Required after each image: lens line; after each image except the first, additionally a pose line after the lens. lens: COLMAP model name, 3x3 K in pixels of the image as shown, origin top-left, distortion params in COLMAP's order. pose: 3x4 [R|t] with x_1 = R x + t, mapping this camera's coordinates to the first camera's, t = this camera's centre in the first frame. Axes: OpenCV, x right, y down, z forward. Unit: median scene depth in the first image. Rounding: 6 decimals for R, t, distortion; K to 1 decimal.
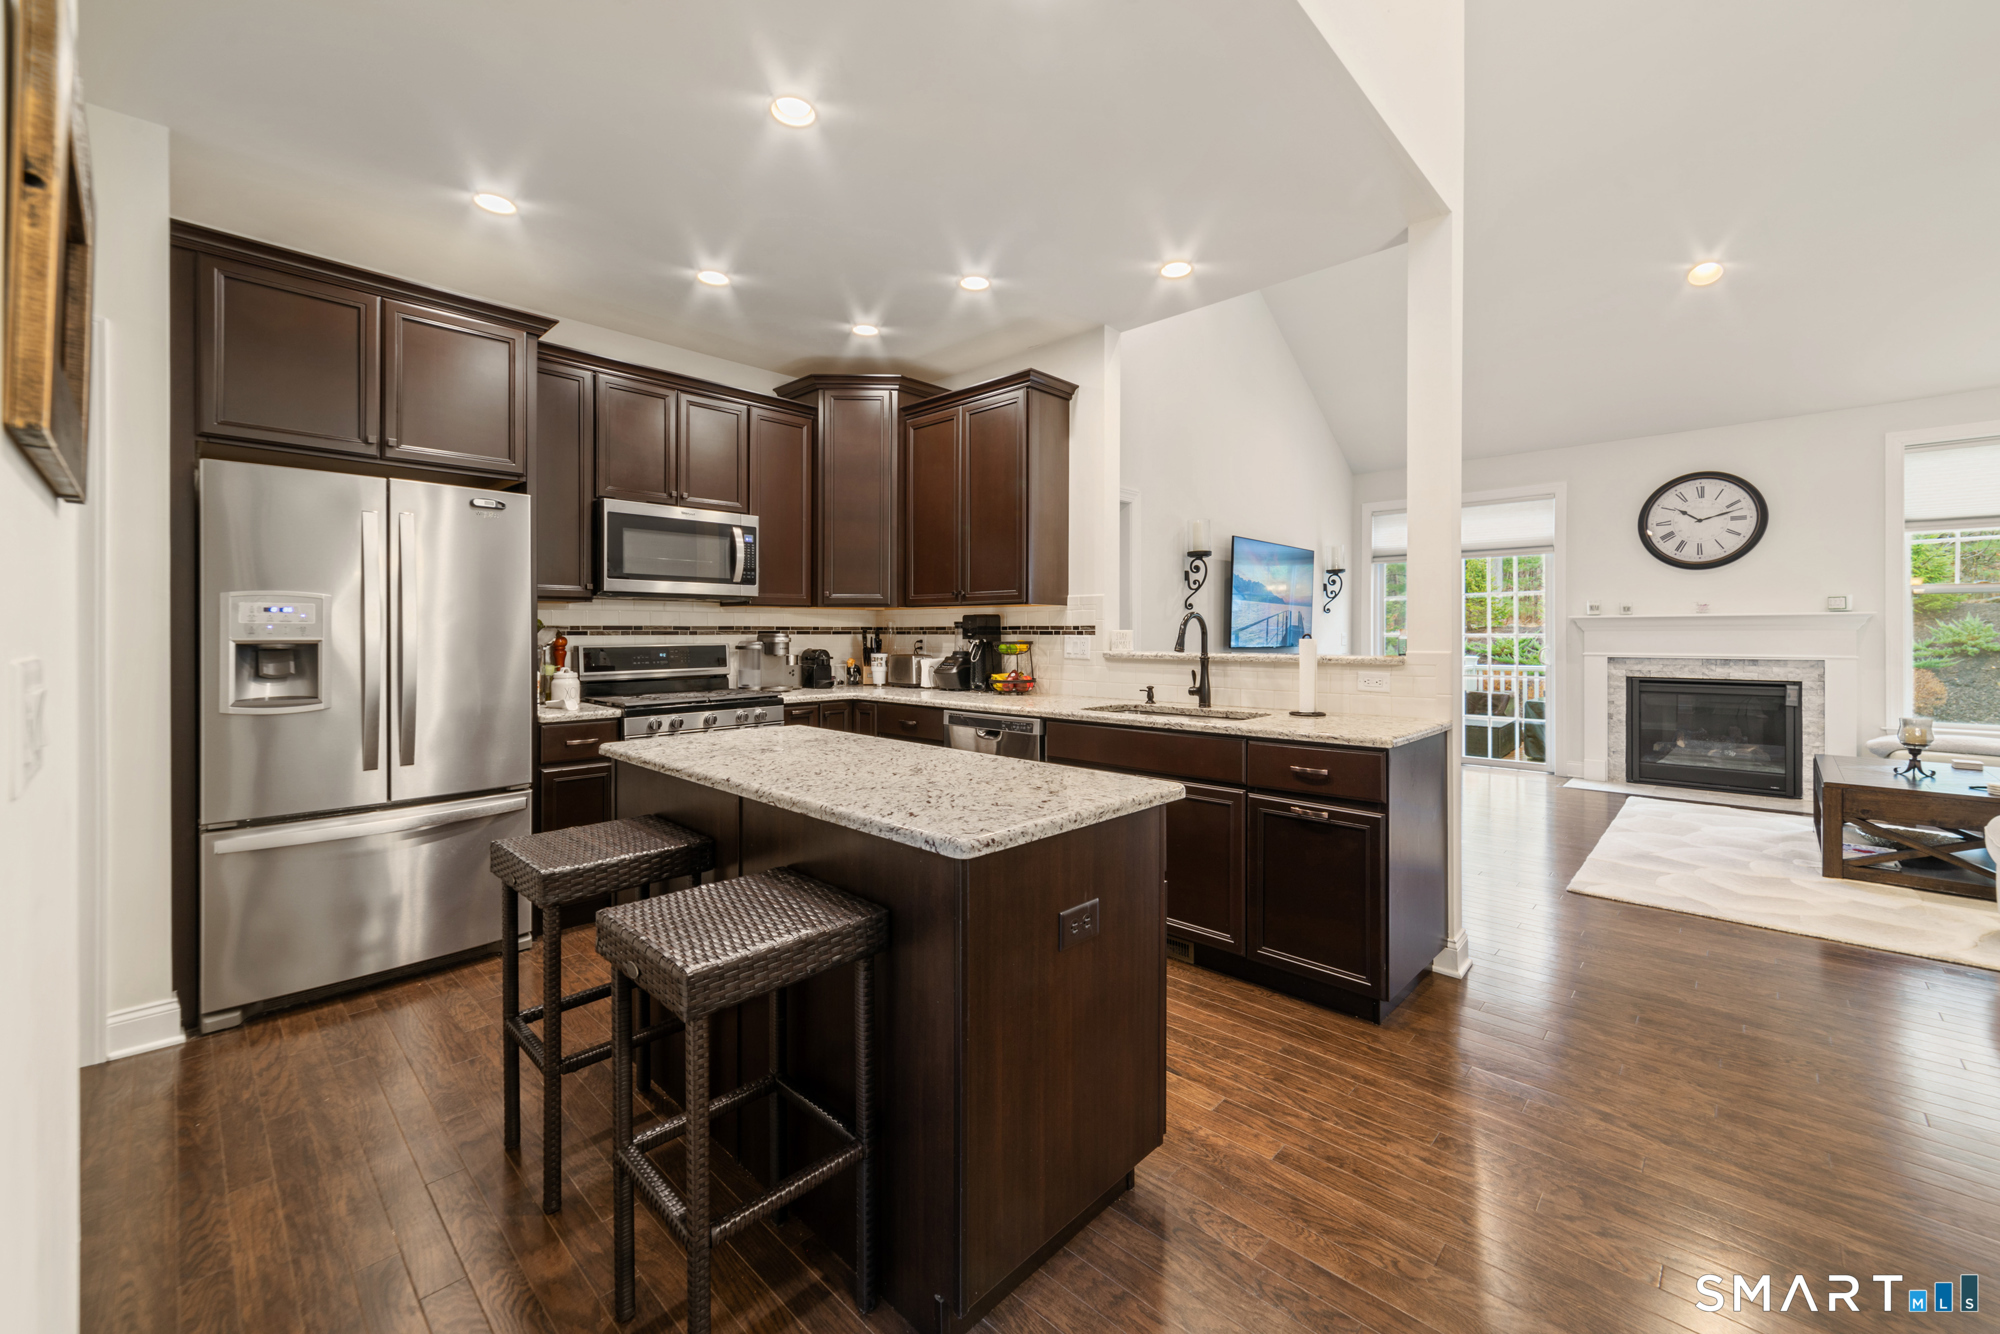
lens RADIAL K [[787.8, 0, 1015.7], [0, 787.8, 635.5], [0, 0, 1]] dist [0.002264, 0.000401]
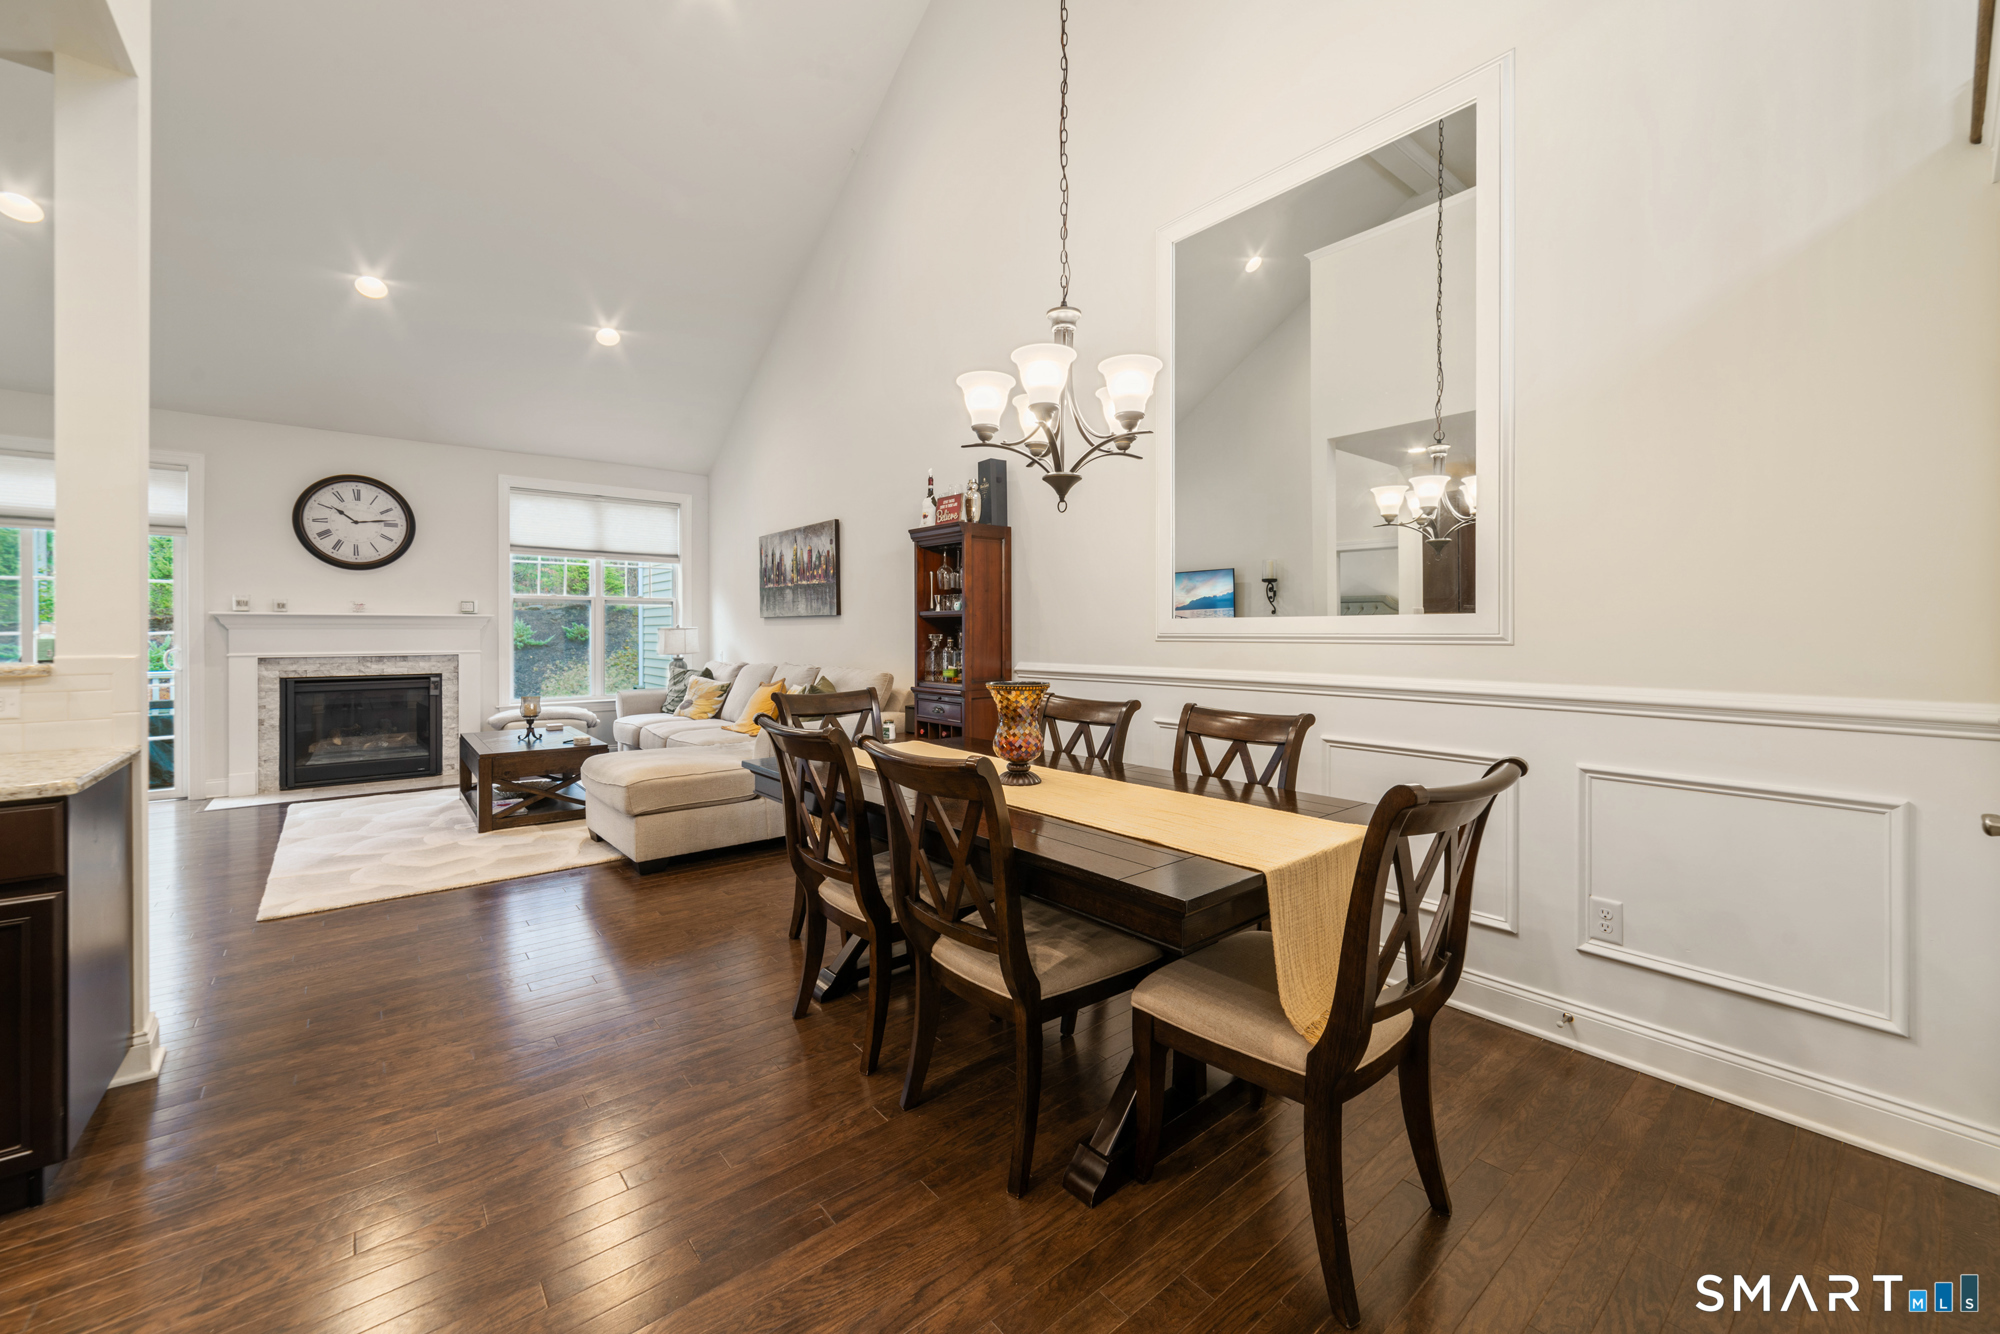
lens RADIAL K [[787.8, 0, 996.4], [0, 787.8, 633.7], [0, 0, 1]] dist [0.002264, 0.000401]
pose [[0.131821, -0.000829, 0.991273, -0.065212], [0.001957, 0.999998, 0.000576, 0.001029], [-0.991272, 0.001864, 0.131822, 0.054353]]
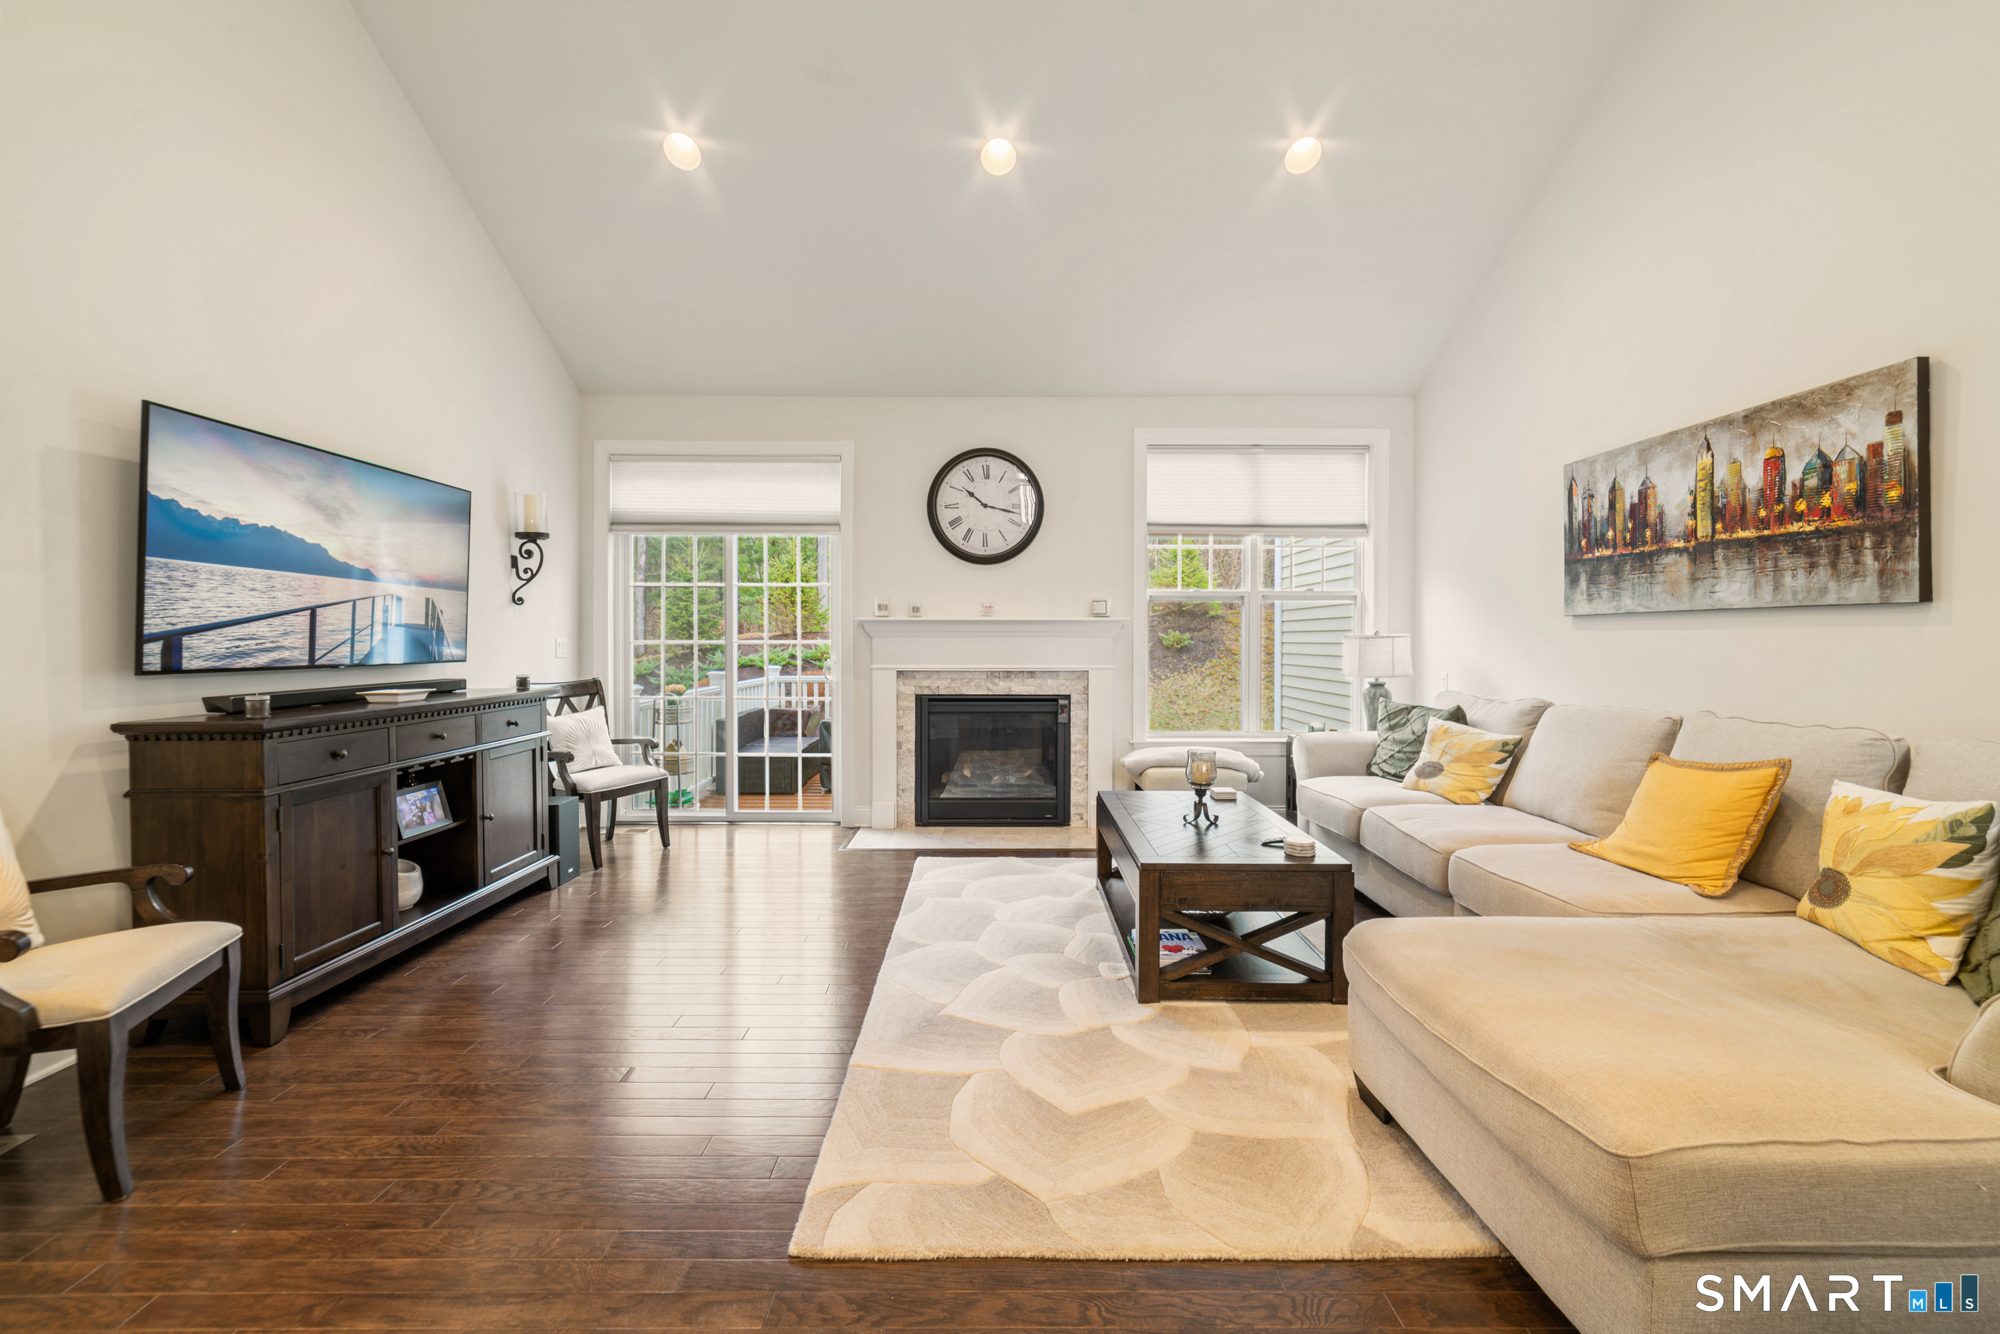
lens RADIAL K [[787.8, 0, 1003.2], [0, 787.8, 642.5], [0, 0, 1]] dist [0.002264, 0.000401]
pose [[0.723340, -0.000099, 0.690492, 0.451634], [-0.002097, 0.999995, 0.002339, -0.003965], [-0.690489, -0.003140, 0.723336, 0.568664]]
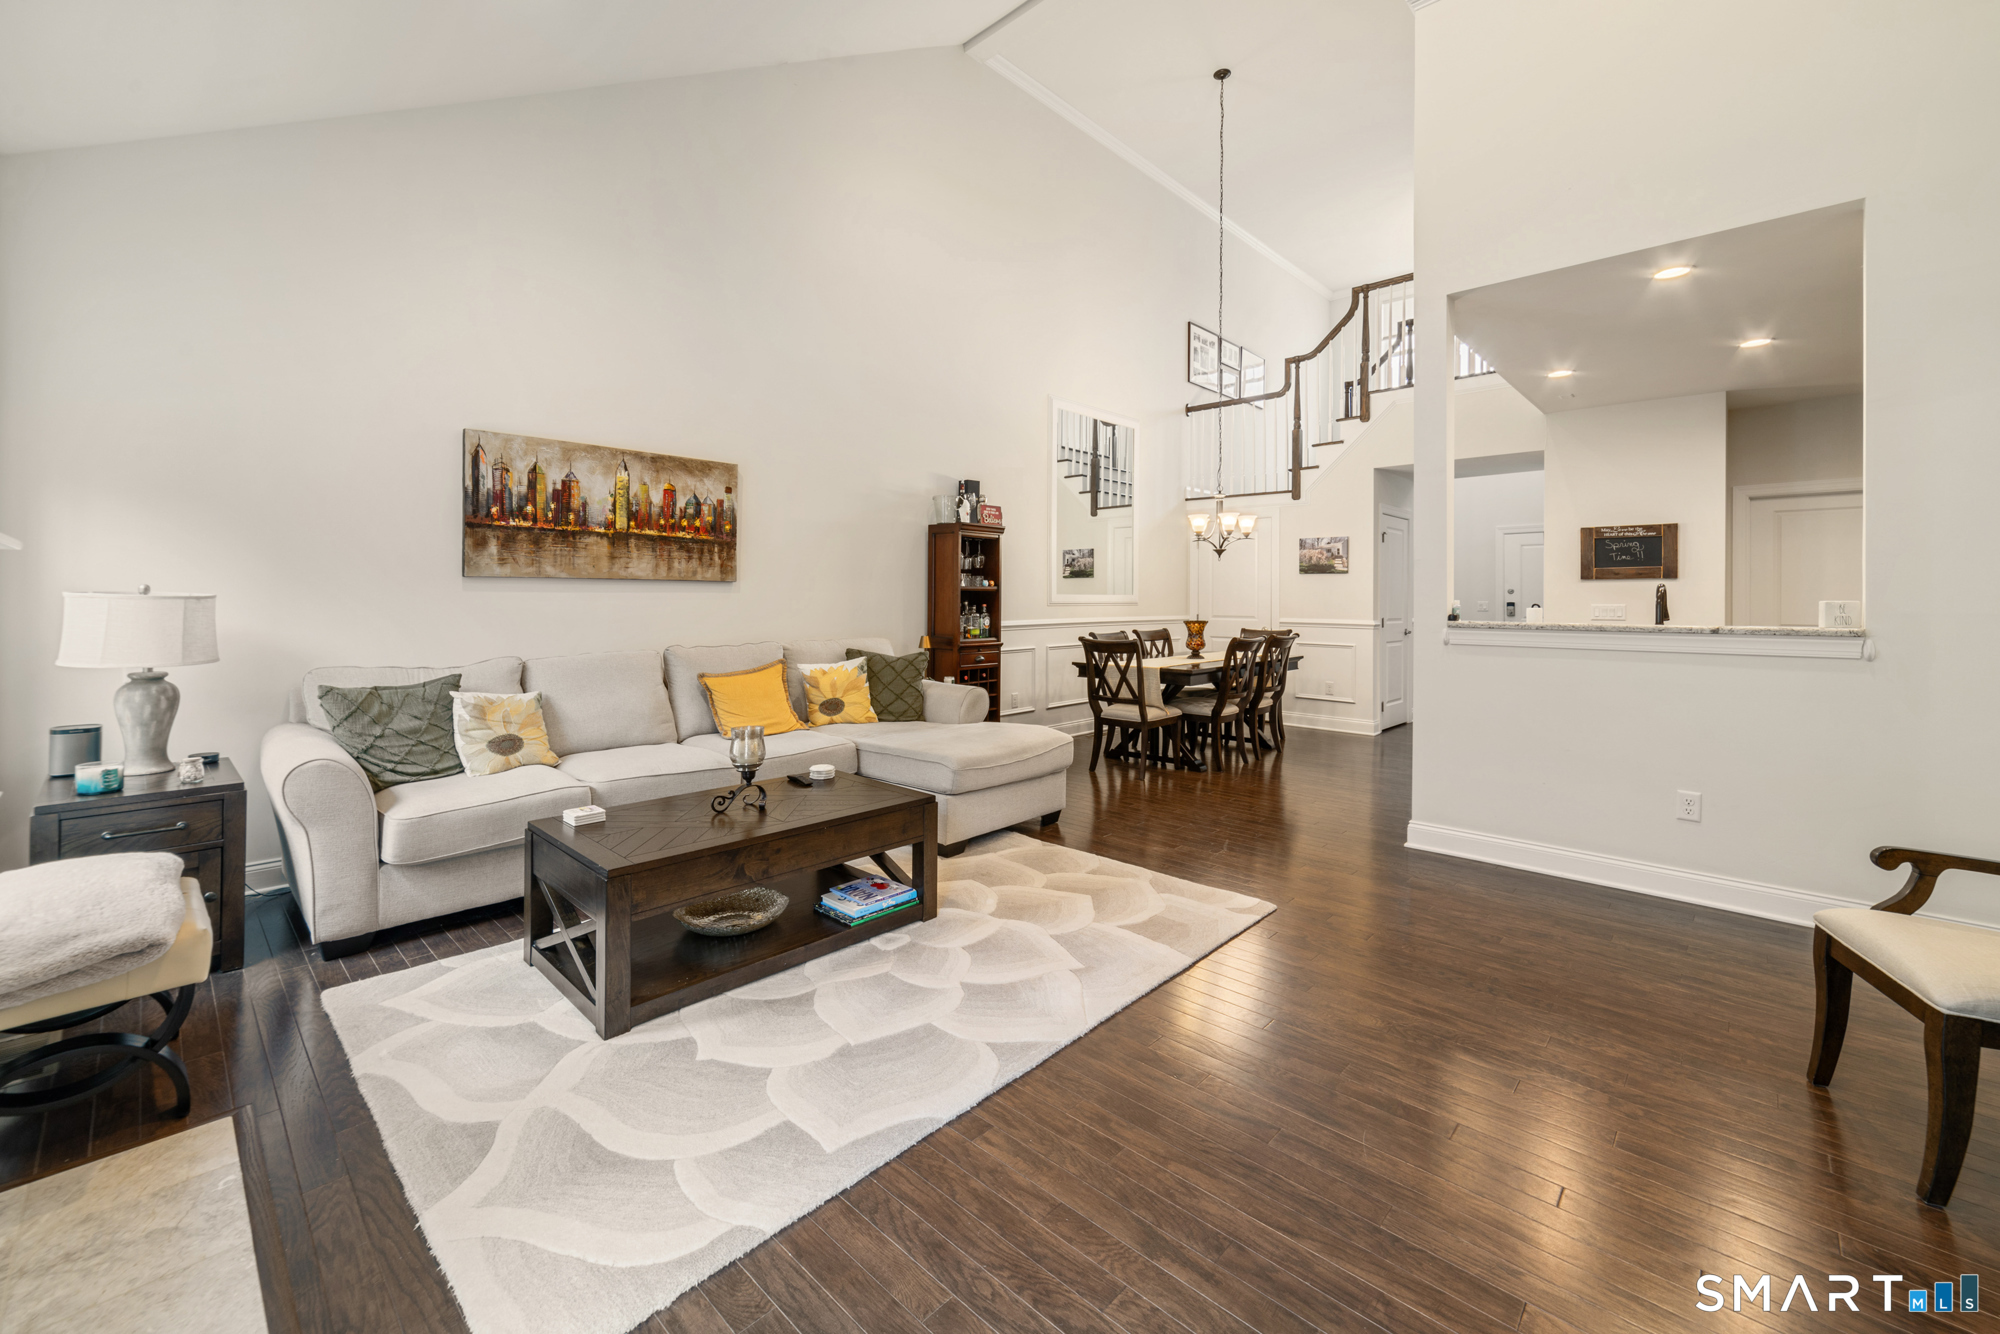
lens RADIAL K [[787.8, 0, 1005.8], [0, 787.8, 593.1], [0, 0, 1]] dist [0.002264, 0.000401]
pose [[-0.999993, 0.000758, -0.003621, 0.909430], [0.000774, 0.999990, -0.004490, -0.010007], [0.003618, -0.004493, -0.999983, 1.691331]]
